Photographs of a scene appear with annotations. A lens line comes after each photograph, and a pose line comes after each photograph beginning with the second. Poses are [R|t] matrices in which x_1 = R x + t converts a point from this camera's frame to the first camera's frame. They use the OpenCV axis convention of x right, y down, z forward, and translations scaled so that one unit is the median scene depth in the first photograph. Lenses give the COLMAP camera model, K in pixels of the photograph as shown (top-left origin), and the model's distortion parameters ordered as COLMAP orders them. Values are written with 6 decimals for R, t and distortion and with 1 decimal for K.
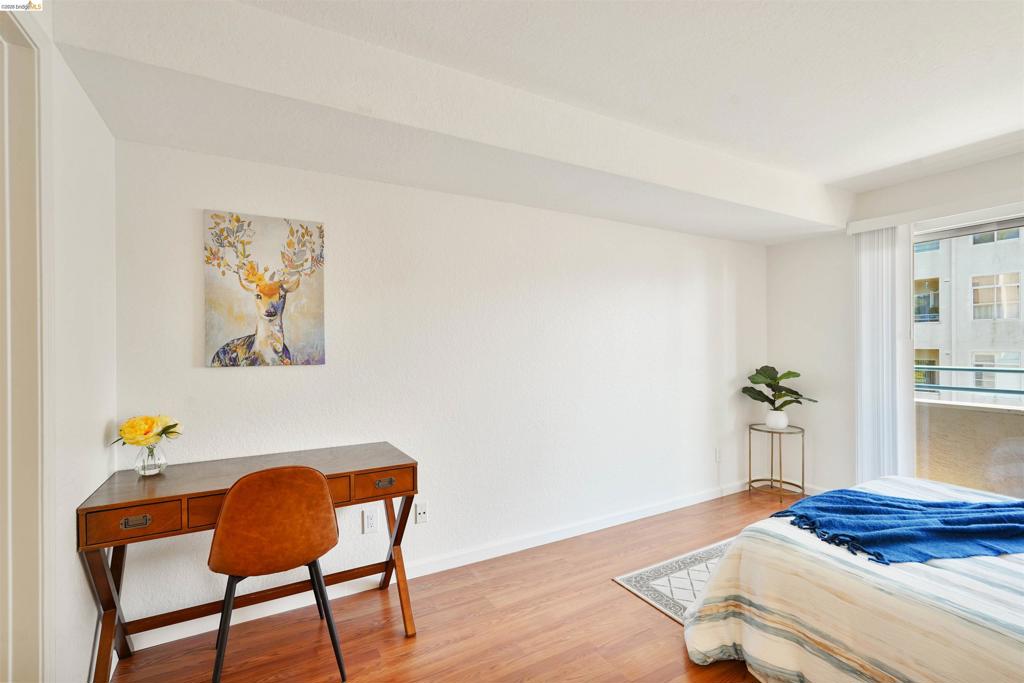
lens RADIAL K [[457.2, 0, 506.8], [0, 457.2, 344.9], [0, 0, 1]] dist [-0.011911, 0.007237]
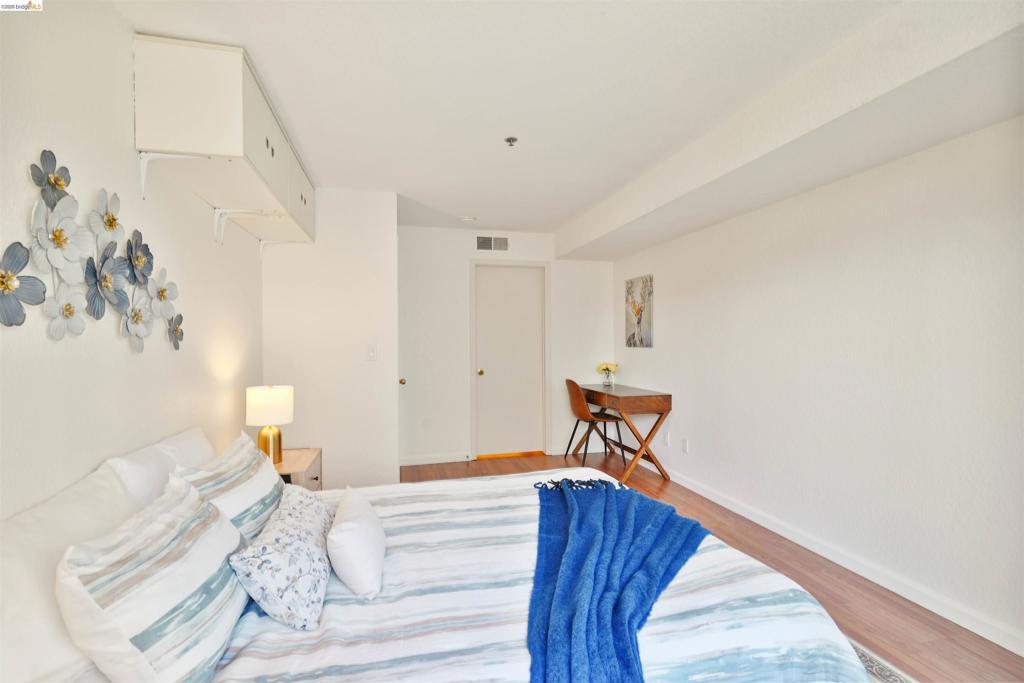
lens RADIAL K [[457.2, 0, 505.1], [0, 457.2, 342.0], [0, 0, 1]] dist [-0.011911, 0.007237]
pose [[-0.261608, 0.014530, -0.965065, 1.695993], [0.004197, 0.999894, 0.013917, -0.010368], [0.965165, -0.000410, -0.261642, 0.948171]]
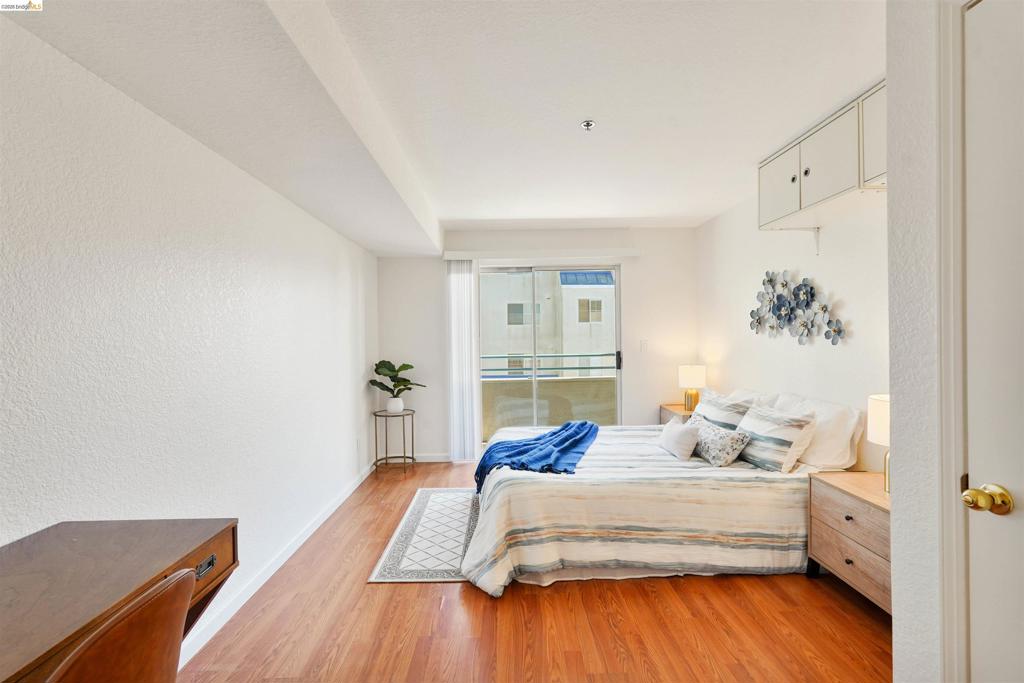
lens RADIAL K [[457.2, 0, 506.7], [0, 457.2, 344.7], [0, 0, 1]] dist [-0.011911, 0.007237]
pose [[0.476369, -0.007772, 0.879211, -0.526208], [0.005772, 0.999967, 0.005712, 0.001779], [-0.879226, 0.002354, 0.476399, 0.301578]]
